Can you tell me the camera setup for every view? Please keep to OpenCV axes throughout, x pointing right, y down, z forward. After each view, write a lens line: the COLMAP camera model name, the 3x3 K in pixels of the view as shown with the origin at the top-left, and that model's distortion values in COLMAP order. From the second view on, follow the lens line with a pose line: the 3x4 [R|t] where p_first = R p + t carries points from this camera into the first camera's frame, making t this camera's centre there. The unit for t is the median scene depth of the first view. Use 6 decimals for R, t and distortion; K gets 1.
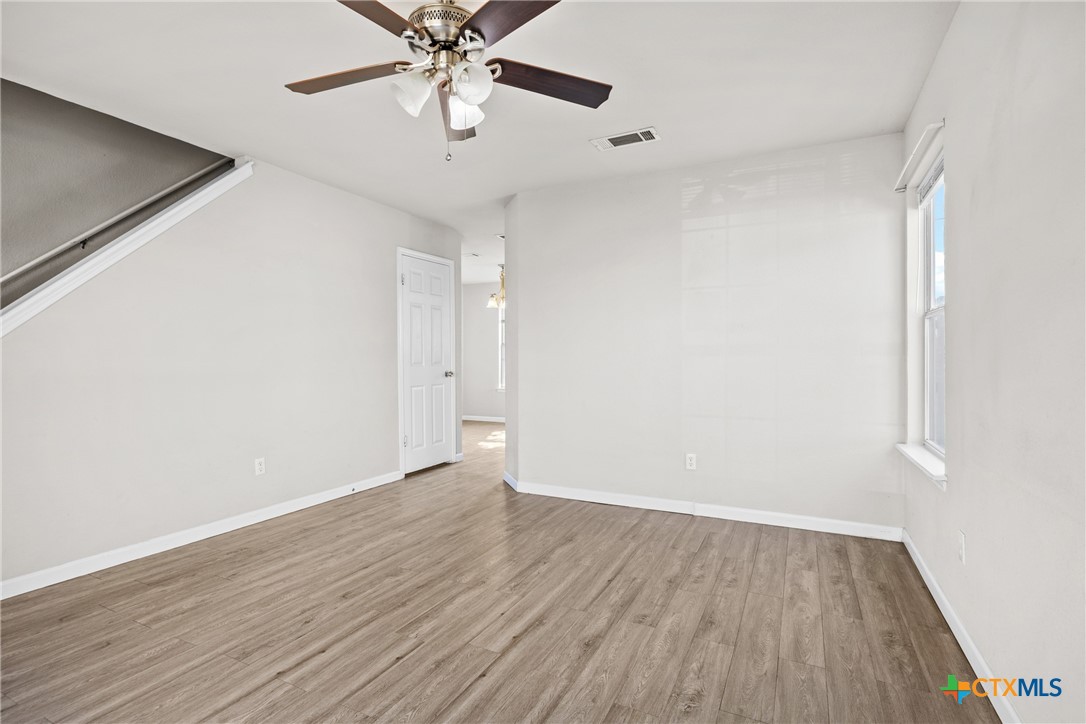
lens RADIAL K [[518.7, 0, 542.8], [0, 518.7, 359.9], [0, 0, 1]] dist [-0.002835, -0.000038]
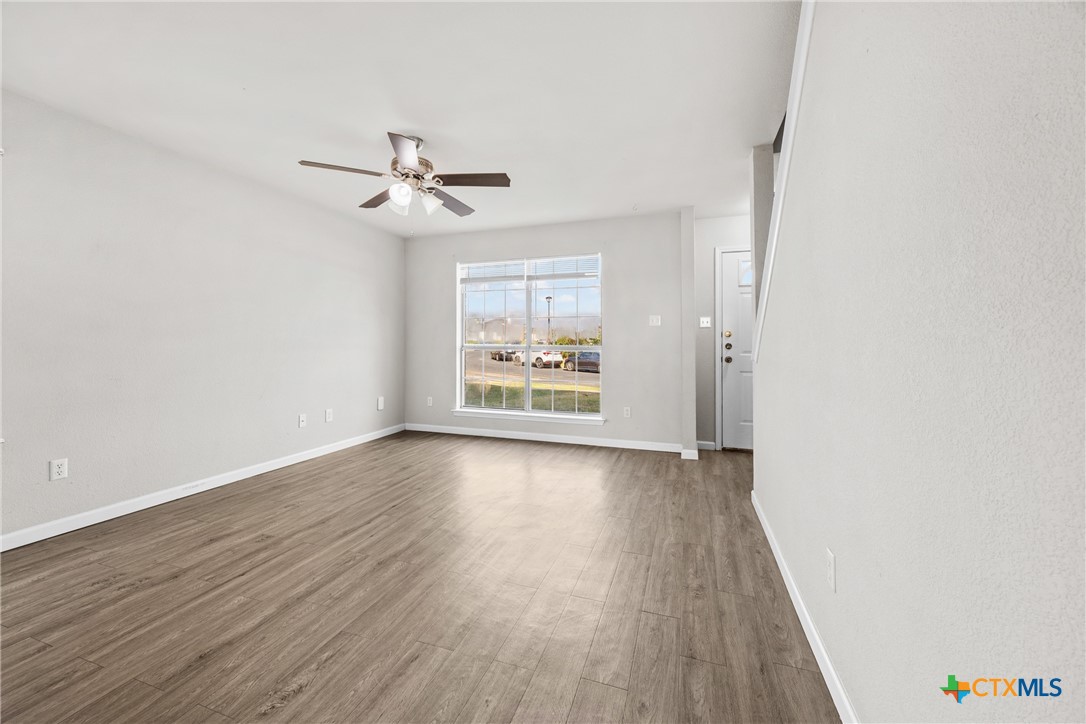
lens RADIAL K [[417.8, 0, 542.9], [0, 417.8, 352.2], [0, 0, 1]] dist [-0.000538, -0.000342]
pose [[-0.990135, 0.002663, -0.140091, -0.325935], [-0.000096, 0.999806, 0.019684, -0.001812], [0.140116, 0.019504, -0.989943, 1.895822]]
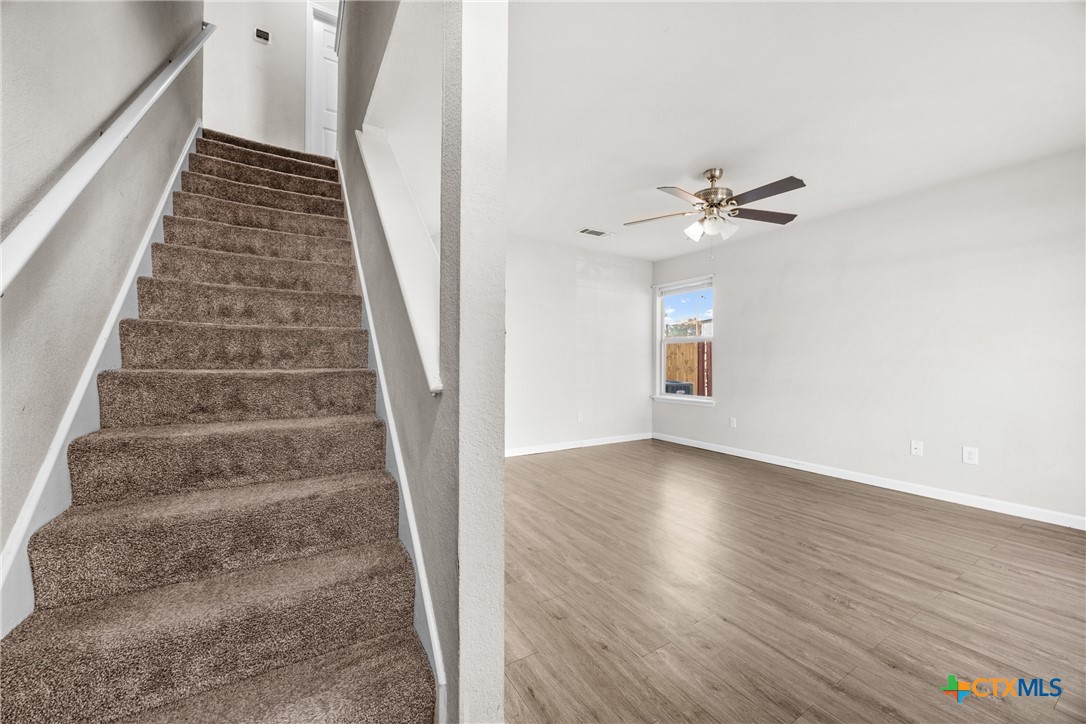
lens RADIAL K [[417.8, 0, 545.4], [0, 417.8, 362.6], [0, 0, 1]] dist [-0.000538, -0.000342]
pose [[0.517324, 0.001797, 0.855788, -1.446191], [-0.004423, 0.999990, 0.000574, 0.013668], [-0.855778, -0.004082, 0.517327, 0.541977]]
